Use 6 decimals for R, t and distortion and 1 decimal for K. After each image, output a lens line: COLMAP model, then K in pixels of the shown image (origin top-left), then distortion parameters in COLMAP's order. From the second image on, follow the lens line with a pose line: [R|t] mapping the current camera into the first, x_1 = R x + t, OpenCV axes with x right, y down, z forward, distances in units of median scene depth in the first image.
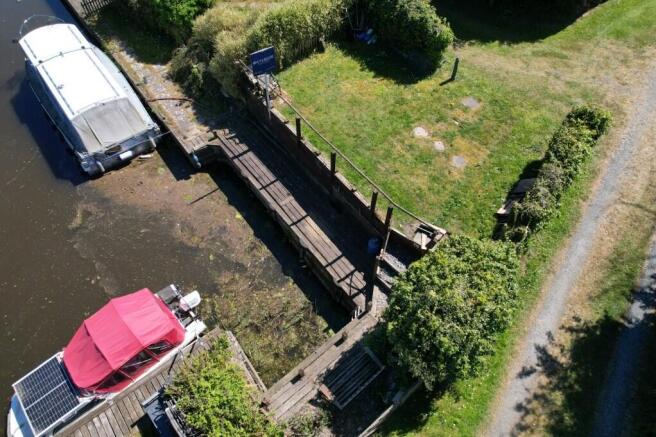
lens RADIAL K [[419.0, 0, 329.7], [0, 419.0, 218.9], [0, 0, 1]] dist [-0.074090, 0.068098]
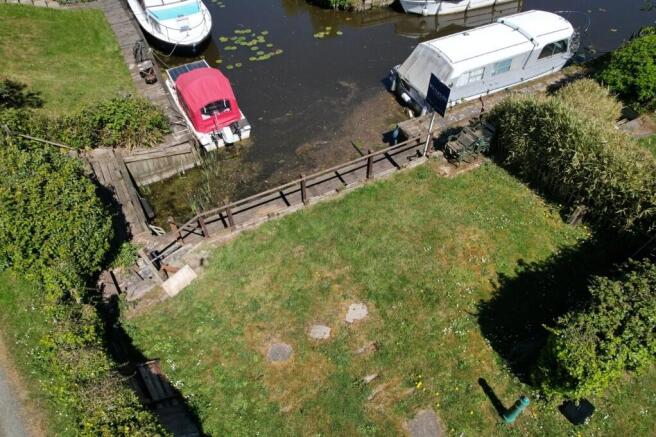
lens RADIAL K [[419.0, 0, 329.7], [0, 419.0, 218.9], [0, 0, 1]] dist [-0.074090, 0.068098]
pose [[-0.182451, 0.734043, -0.654135, 0.489585], [-0.795573, 0.280712, 0.536904, -0.507676], [0.577734, 0.618370, 0.532769, 0.544049]]
